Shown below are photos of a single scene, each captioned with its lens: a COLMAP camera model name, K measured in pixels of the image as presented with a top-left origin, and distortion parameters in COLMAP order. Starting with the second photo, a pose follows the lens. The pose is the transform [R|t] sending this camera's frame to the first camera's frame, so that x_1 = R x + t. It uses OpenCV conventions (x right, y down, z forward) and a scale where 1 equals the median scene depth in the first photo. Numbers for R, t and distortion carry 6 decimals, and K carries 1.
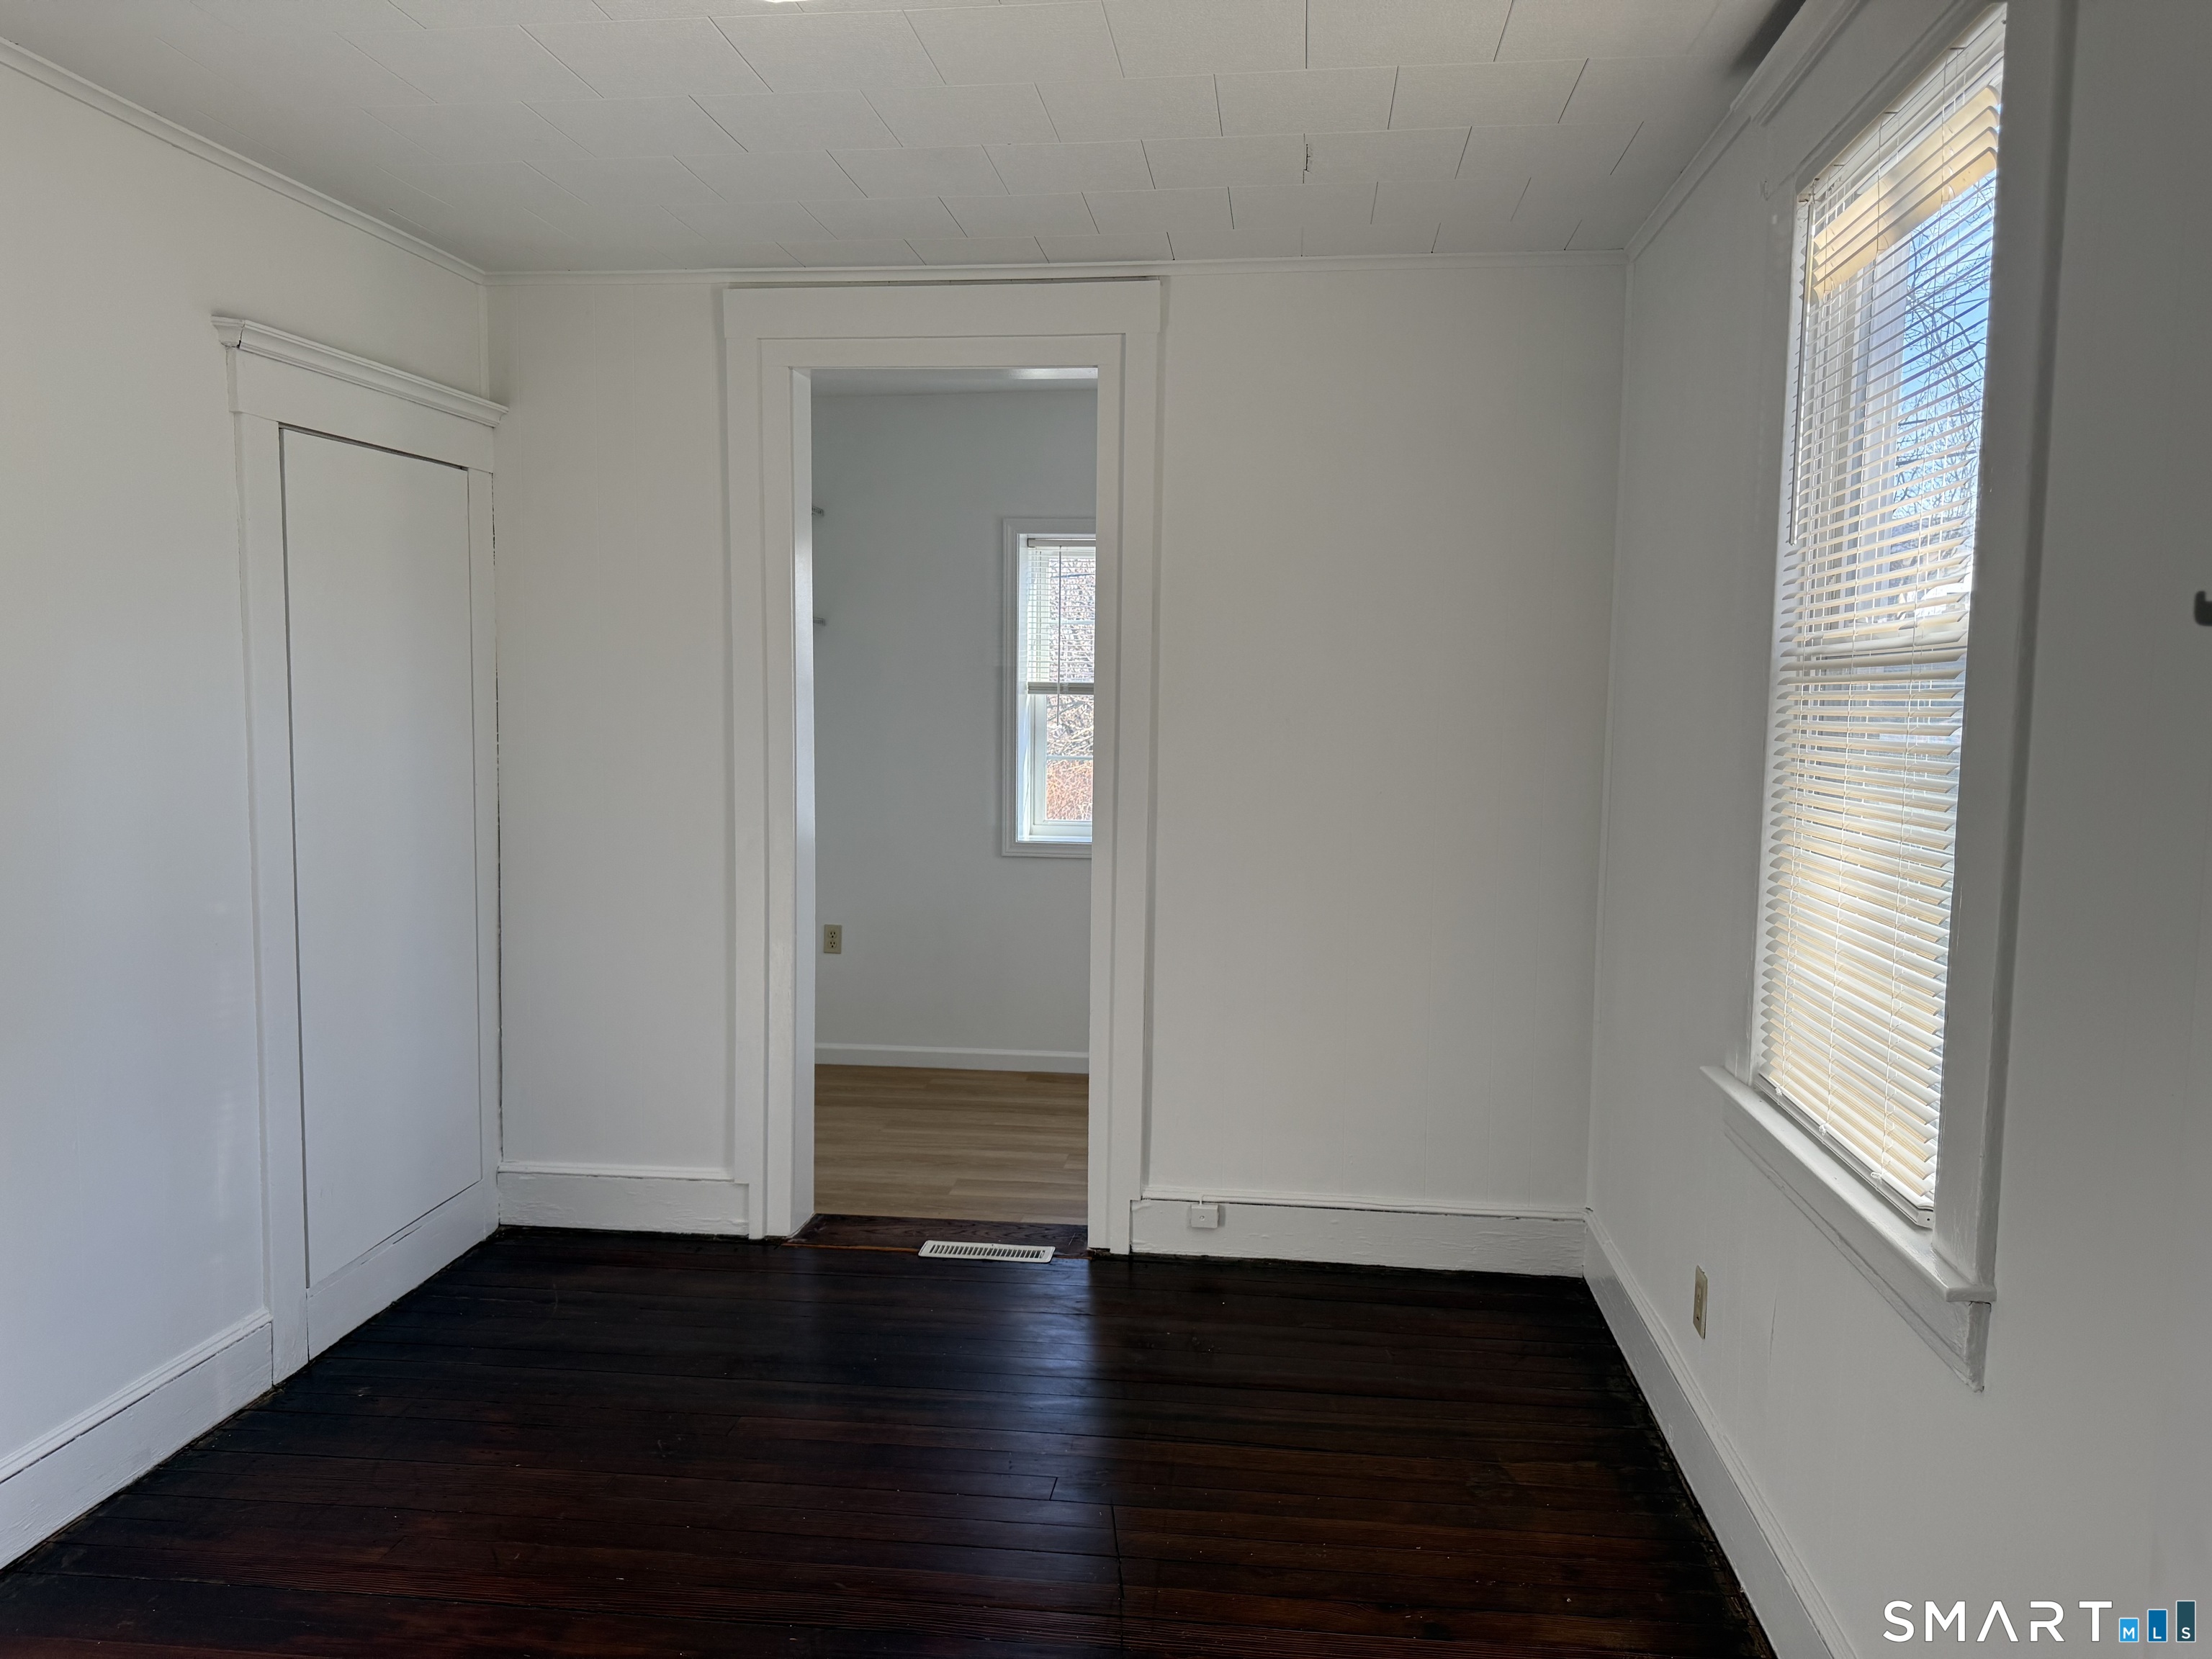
lens RADIAL K [[1570.2, 0, 1110.7], [0, 1570.2, 831.2], [0, 0, 1]] dist [0.081548, -0.090714]
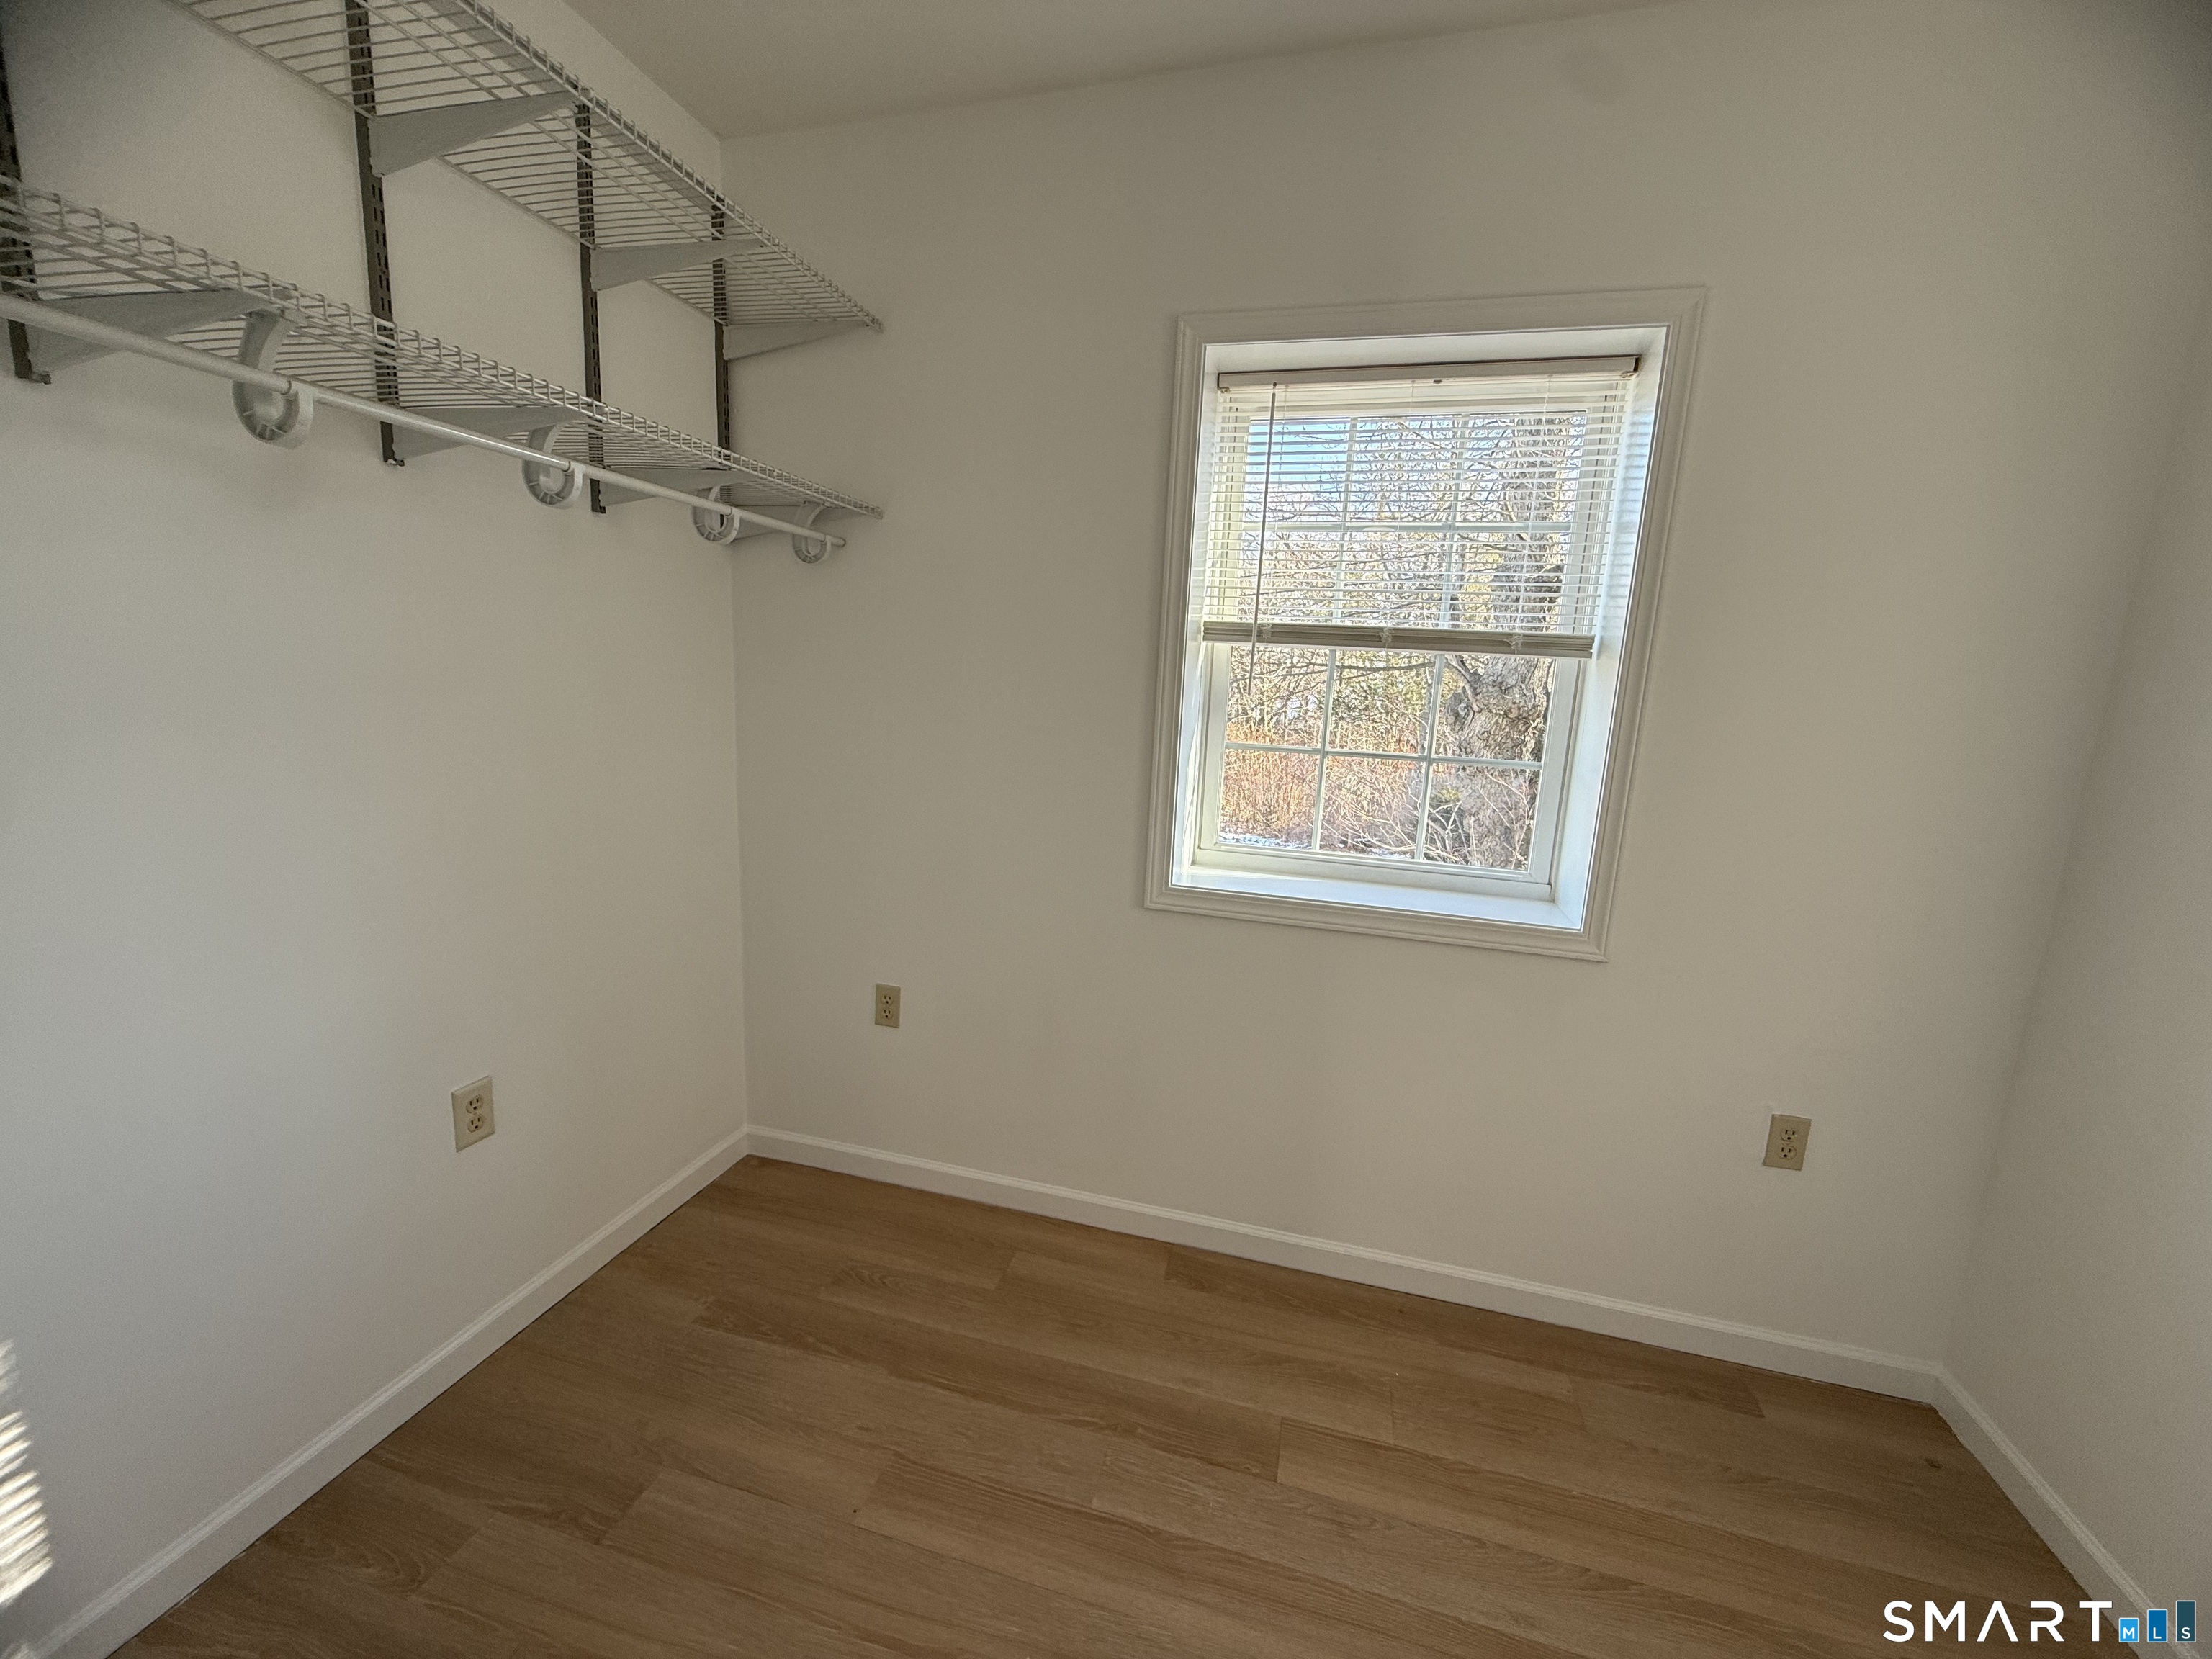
lens RADIAL K [[891.2, 0, 1101.1], [0, 891.2, 831.4], [0, 0, 1]] dist [0.003113, 0.000354]
pose [[0.988295, 0.060989, -0.139830, -0.038798], [-0.045914, 0.993024, 0.108610, -0.049751], [0.145478, -0.100918, 0.984201, 0.648044]]
